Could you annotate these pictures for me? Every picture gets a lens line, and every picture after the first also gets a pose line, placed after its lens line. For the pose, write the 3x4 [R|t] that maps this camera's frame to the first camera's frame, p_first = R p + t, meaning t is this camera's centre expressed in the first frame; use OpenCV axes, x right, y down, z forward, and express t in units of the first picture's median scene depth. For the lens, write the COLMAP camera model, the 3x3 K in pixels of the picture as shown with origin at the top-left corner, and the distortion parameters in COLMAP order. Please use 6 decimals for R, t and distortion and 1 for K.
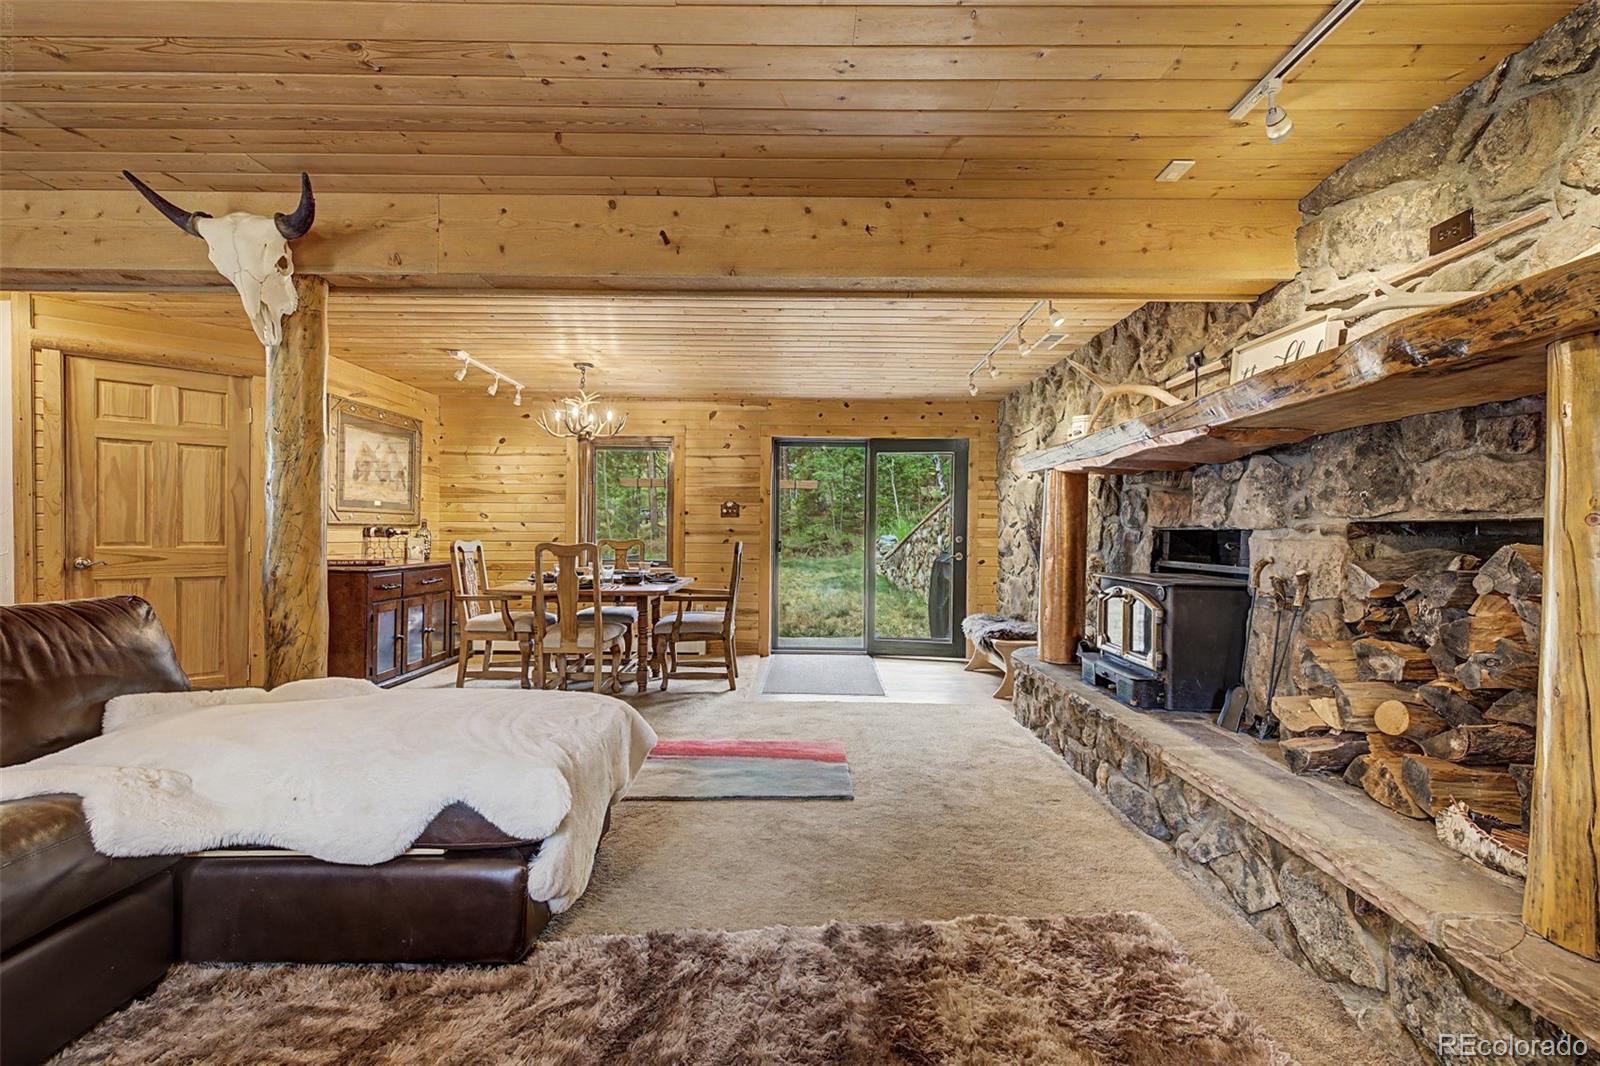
lens RADIAL K [[678.5, 0, 805.7], [0, 678.5, 537.6], [0, 0, 1]] dist [0.006728, -0.000183]
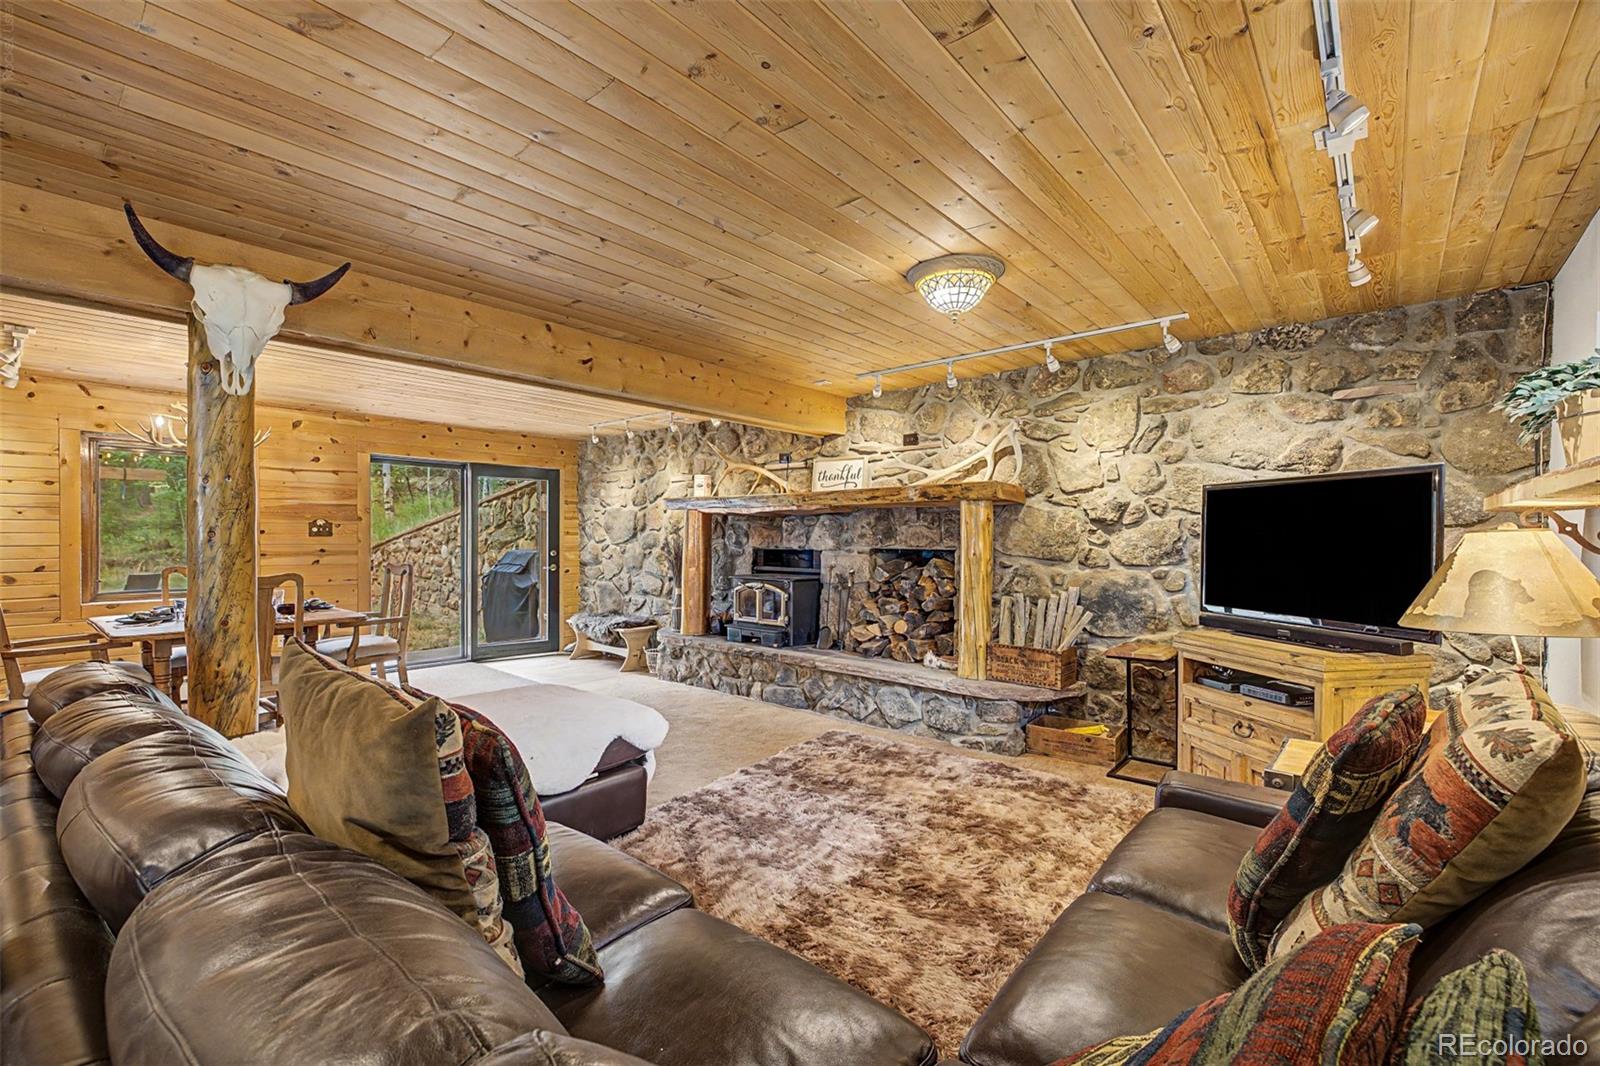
lens RADIAL K [[678.5, 0, 803.4], [0, 678.5, 541.6], [0, 0, 1]] dist [0.006728, -0.000183]
pose [[0.645301, -0.015472, 0.763772, -0.728629], [0.009809, 0.999880, 0.011967, -0.050068], [-0.763866, -0.000230, 0.645375, -0.202375]]
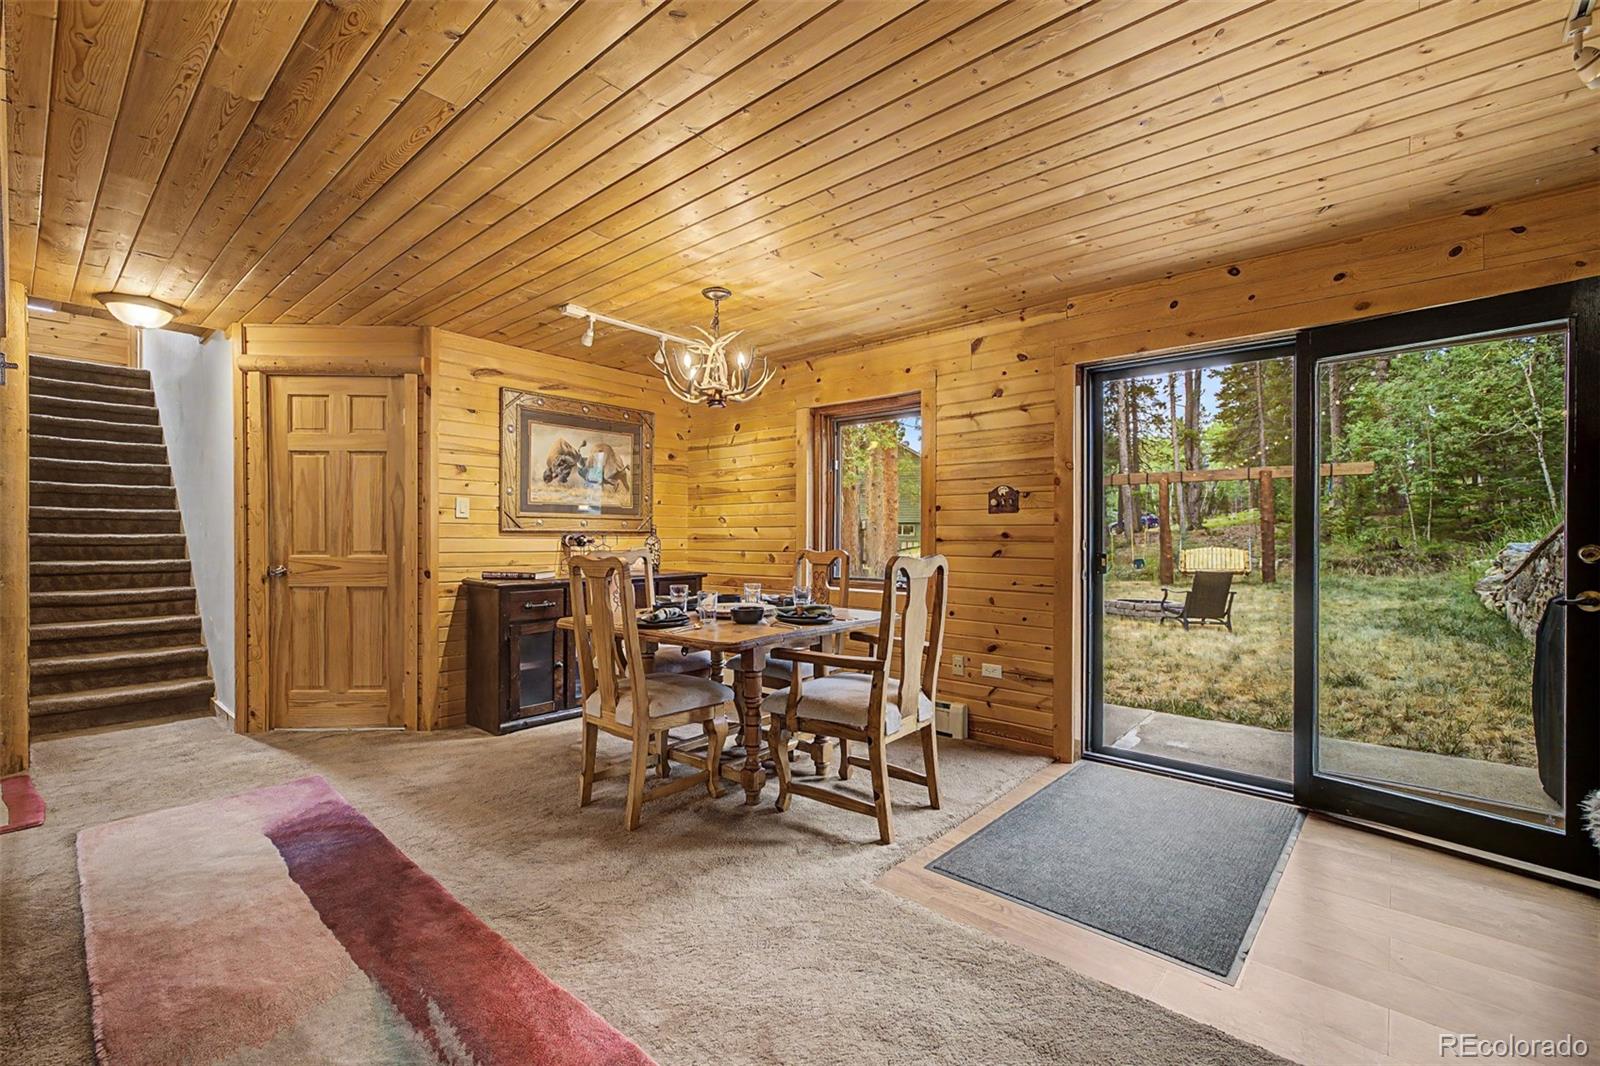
lens RADIAL K [[678.5, 0, 813.0], [0, 678.5, 534.2], [0, 0, 1]] dist [0.006728, -0.000183]
pose [[0.755387, -0.010605, -0.655193, 0.272758], [-0.000583, 0.999858, -0.016856, -0.002026], [0.655279, 0.013115, 0.755273, 0.817470]]
